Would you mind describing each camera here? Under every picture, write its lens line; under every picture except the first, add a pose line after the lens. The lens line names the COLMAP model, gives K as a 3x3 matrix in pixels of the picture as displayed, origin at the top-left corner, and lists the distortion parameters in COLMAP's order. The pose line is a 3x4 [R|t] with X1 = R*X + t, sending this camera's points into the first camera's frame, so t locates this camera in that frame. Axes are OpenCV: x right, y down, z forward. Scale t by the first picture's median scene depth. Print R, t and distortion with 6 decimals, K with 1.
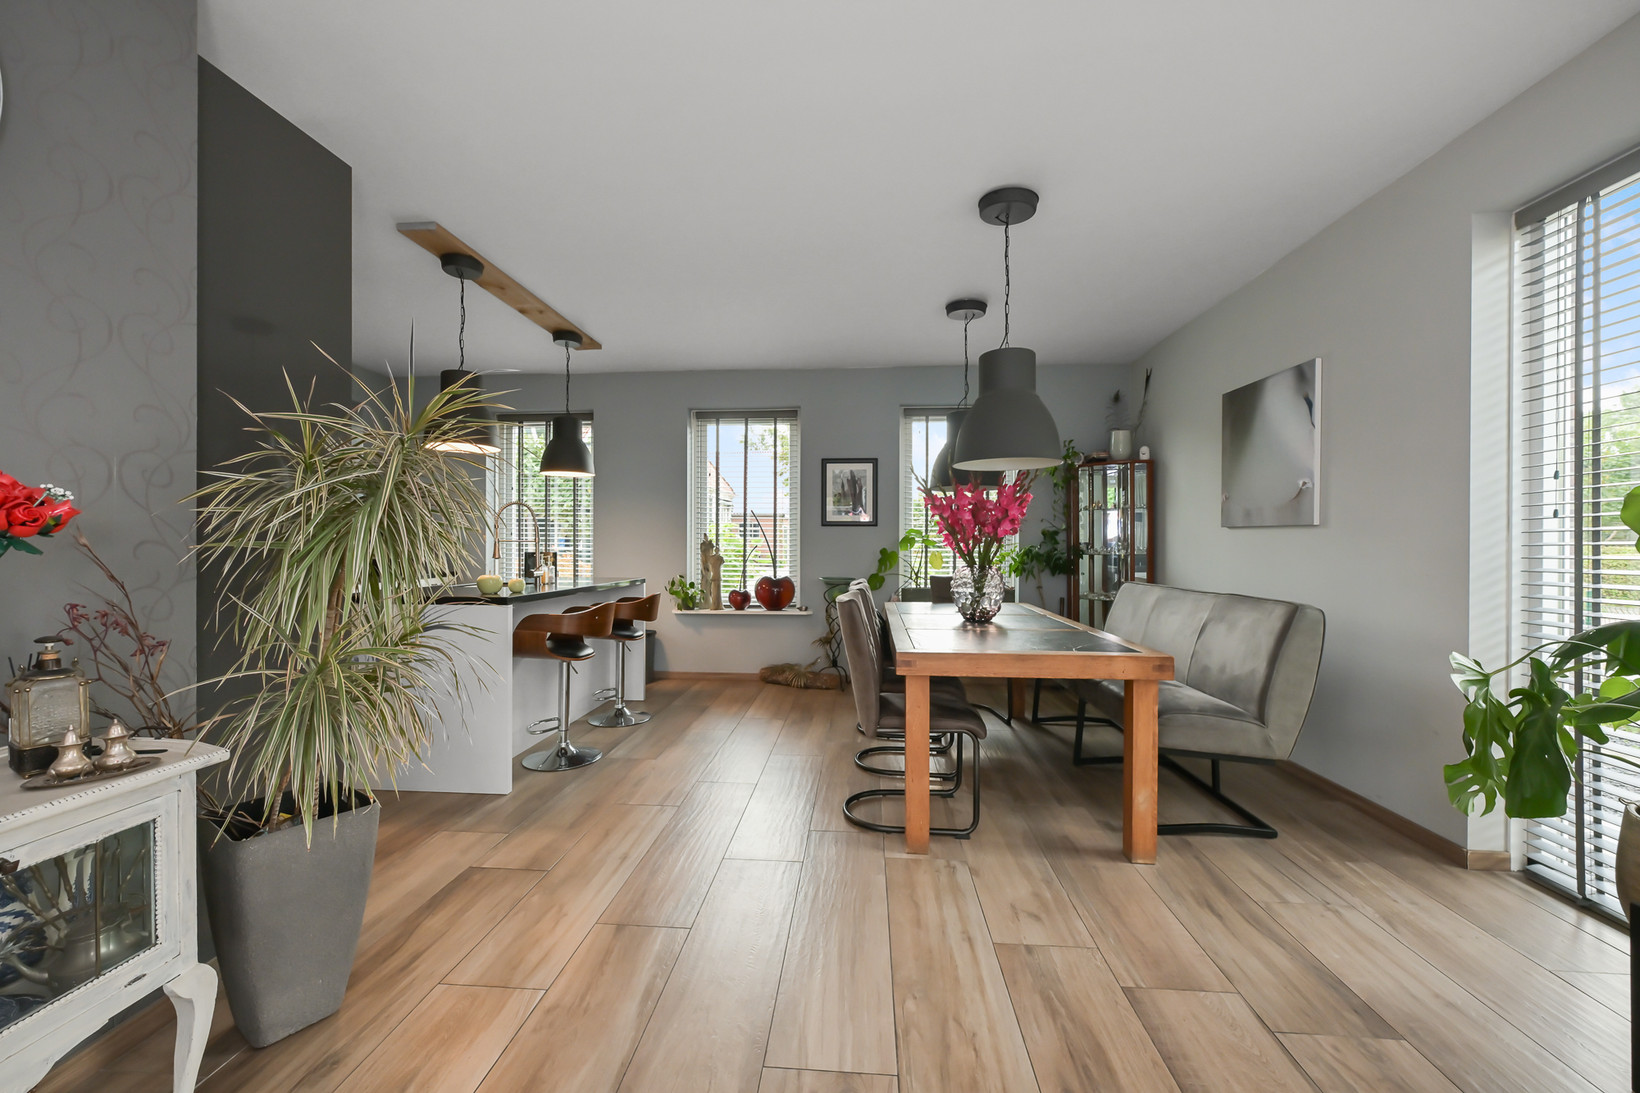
lens RADIAL K [[674.5, 0, 834.9], [0, 674.5, 547.5], [0, 0, 1]] dist [-0.001170, 0.000452]
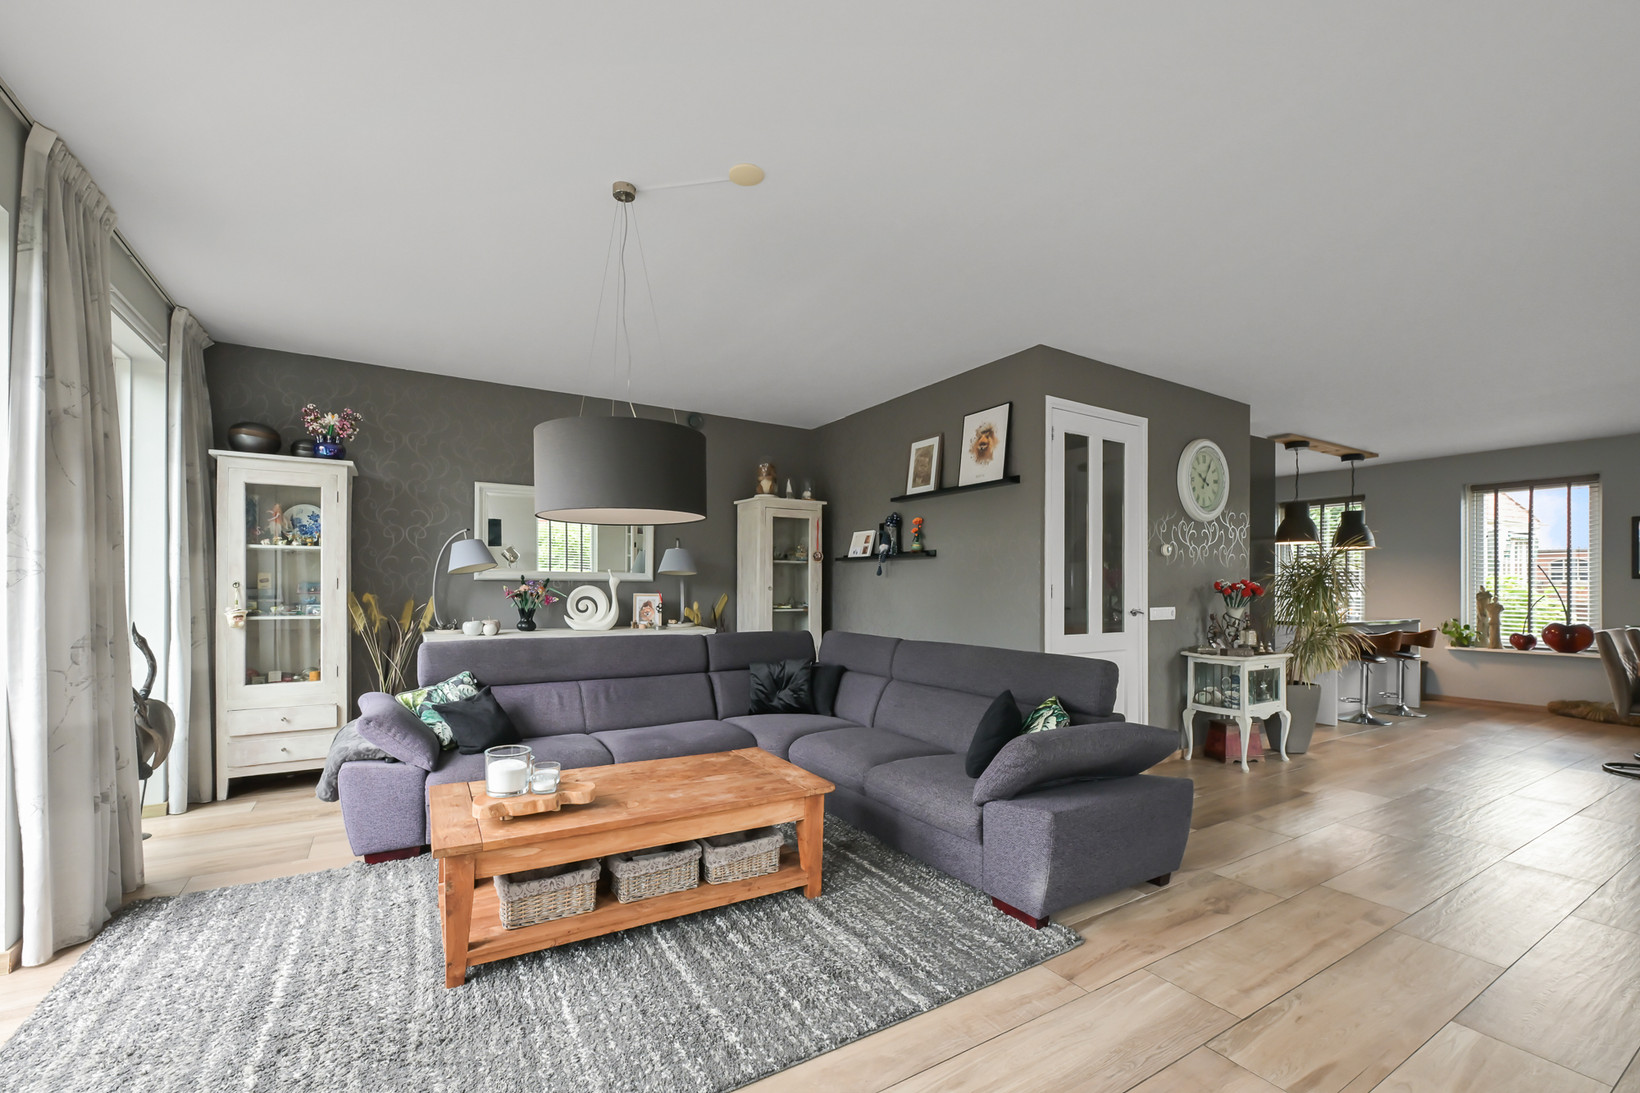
lens RADIAL K [[674.5, 0, 791.5], [0, 674.5, 583.7], [0, 0, 1]] dist [-0.001170, 0.000452]
pose [[0.546515, -0.003001, -0.837444, 0.192654], [-0.006061, 0.999953, -0.007539, -0.009769], [0.837427, 0.009196, 0.546472, -0.938962]]
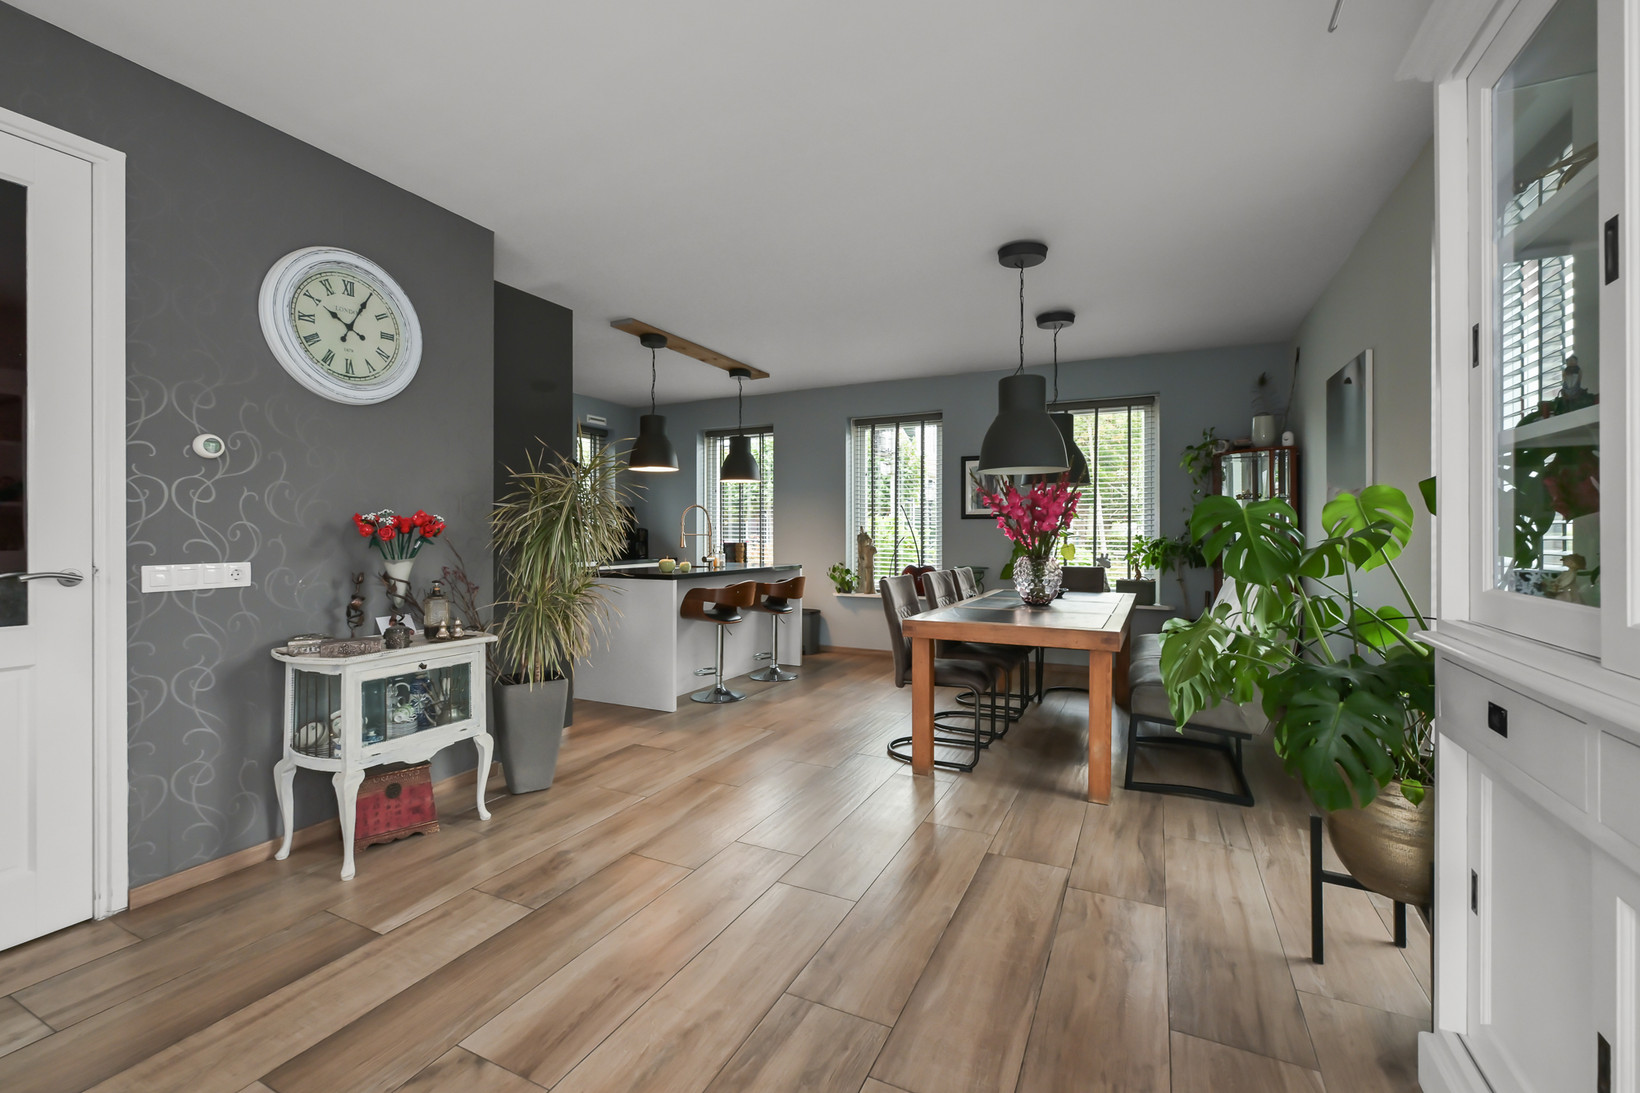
lens RADIAL K [[726.1, 0, 807.0], [0, 726.1, 536.2], [0, 0, 1]] dist [0.004037, -0.000047]
pose [[0.921245, -0.001435, -0.388980, 0.265245], [0.000999, 0.999999, -0.001325, -0.003995], [0.388982, 0.000832, 0.921245, -0.218466]]
